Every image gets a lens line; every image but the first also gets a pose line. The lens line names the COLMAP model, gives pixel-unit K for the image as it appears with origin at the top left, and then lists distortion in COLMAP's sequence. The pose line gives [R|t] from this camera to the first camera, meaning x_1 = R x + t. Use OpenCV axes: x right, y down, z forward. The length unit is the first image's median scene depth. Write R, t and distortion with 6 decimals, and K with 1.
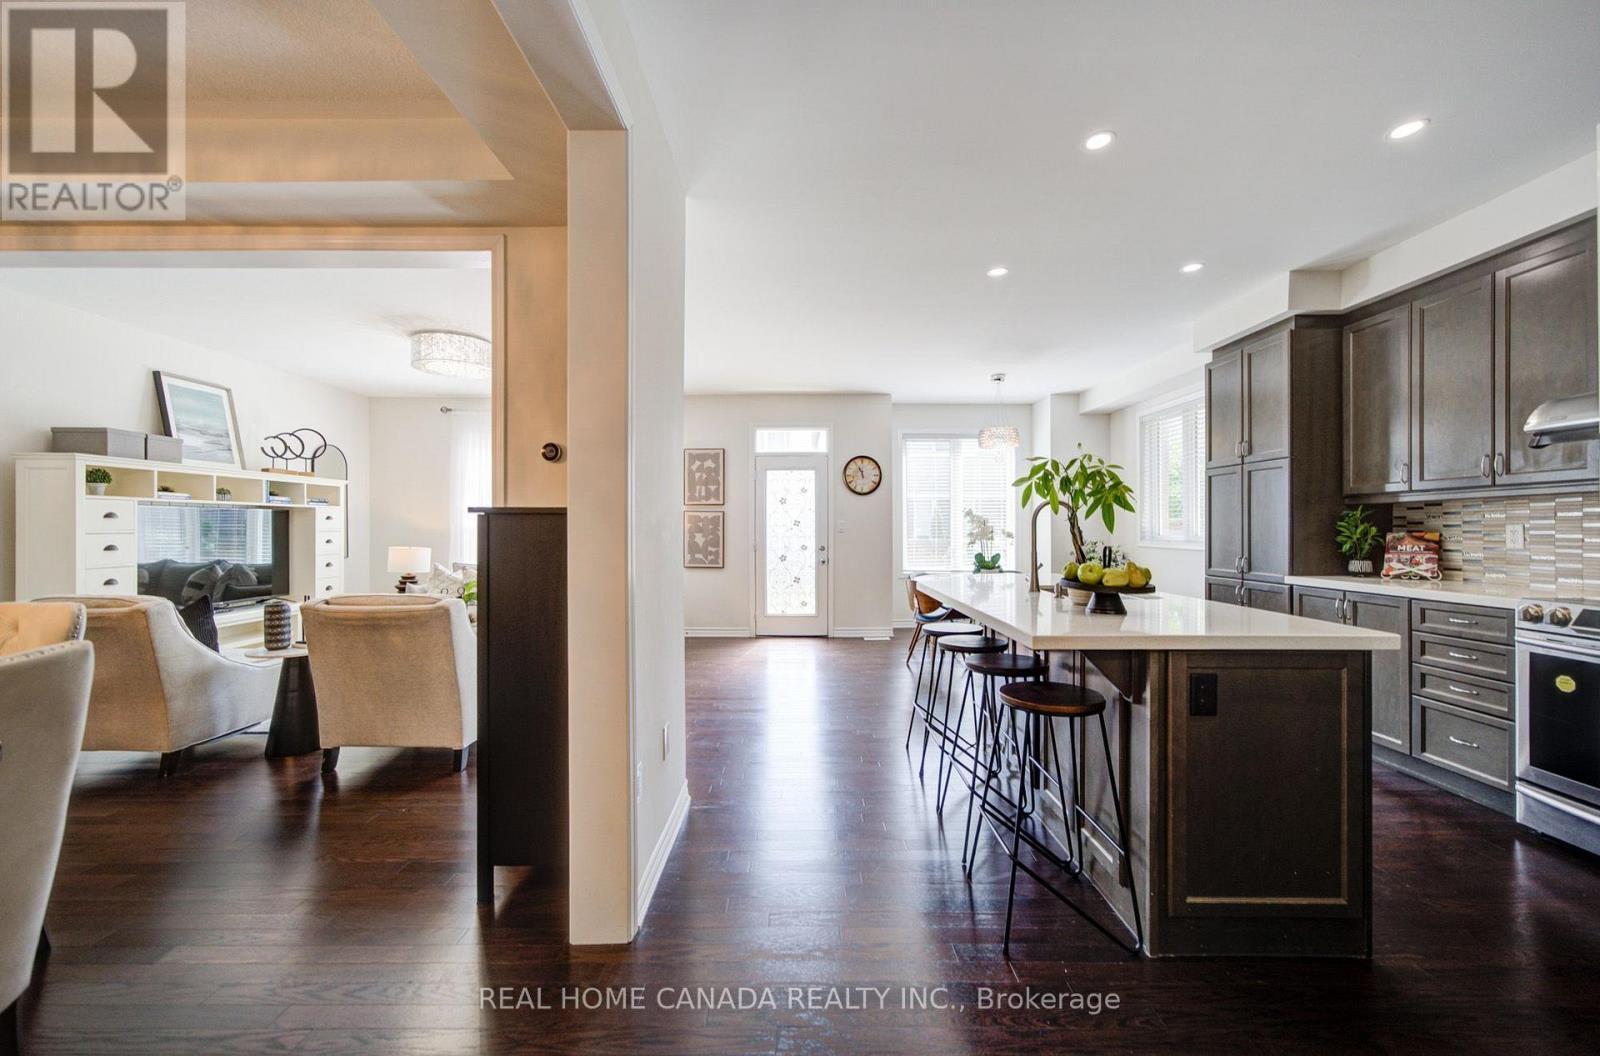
lens RADIAL K [[614.0, 0, 807.6], [0, 614.0, 530.2], [0, 0, 1]] dist [-0.006032, 0.004287]
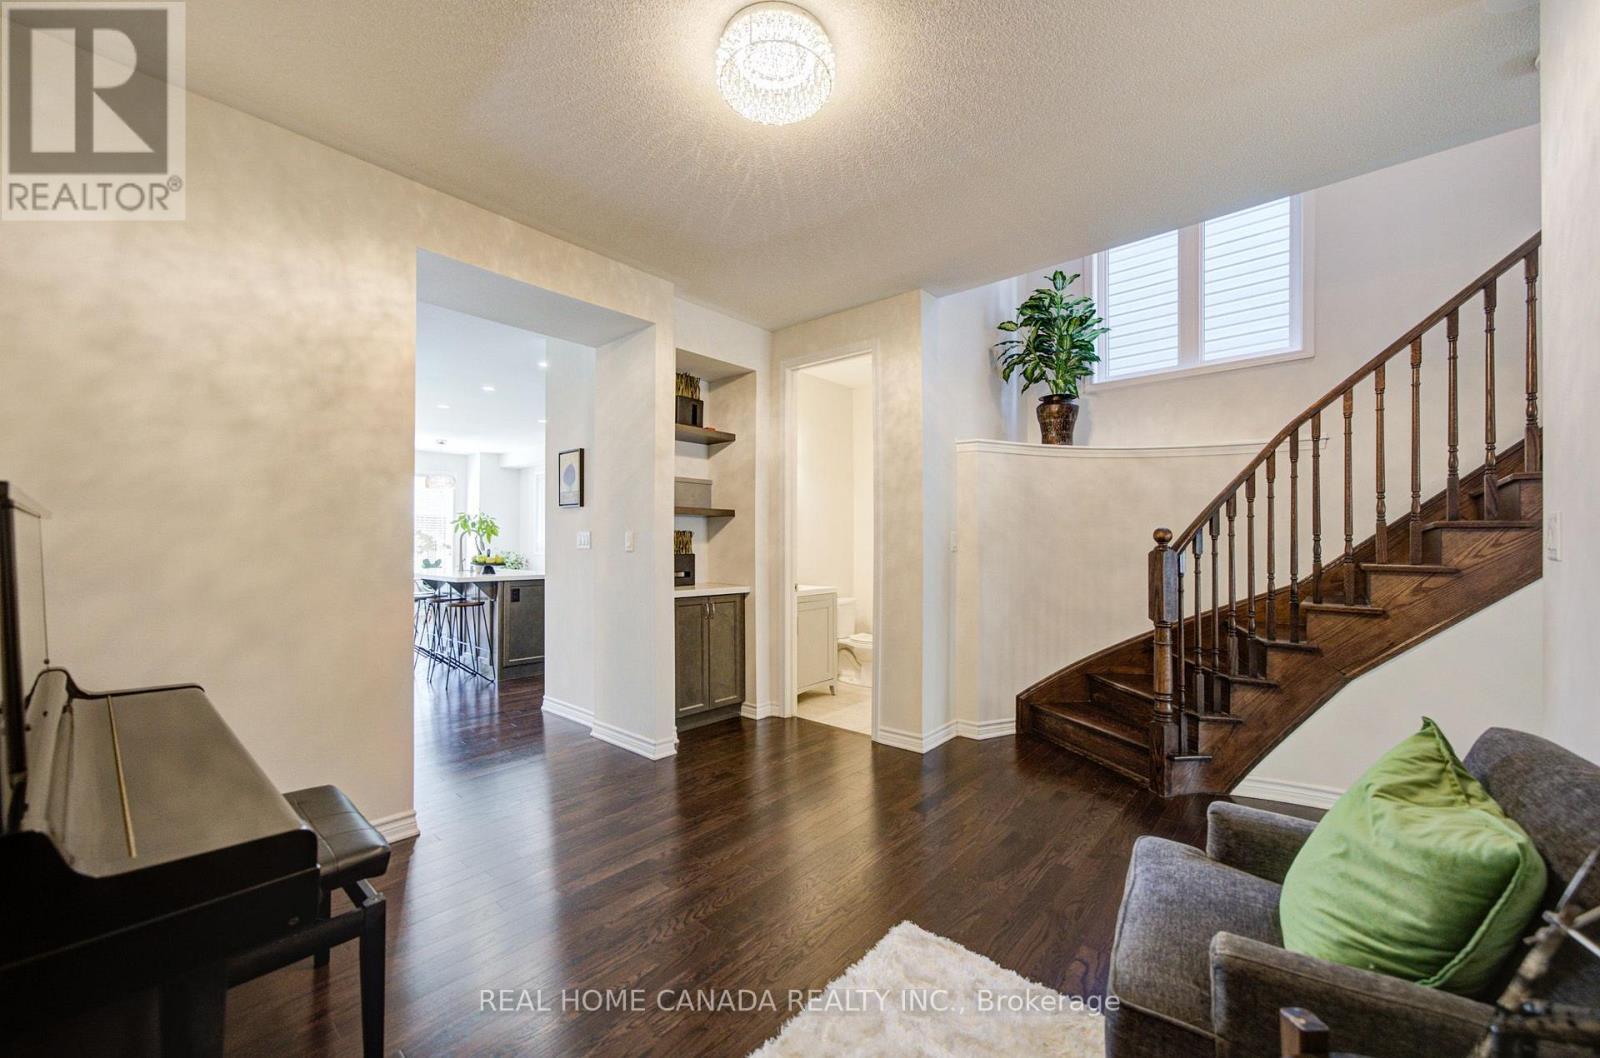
lens RADIAL K [[614.0, 0, 803.4], [0, 614.0, 543.3], [0, 0, 1]] dist [-0.006032, 0.004287]
pose [[0.663381, 0.012875, 0.748171, -0.361788], [-0.006542, 0.999914, -0.011406, 0.014554], [-0.748253, 0.002672, 0.663408, -1.079949]]
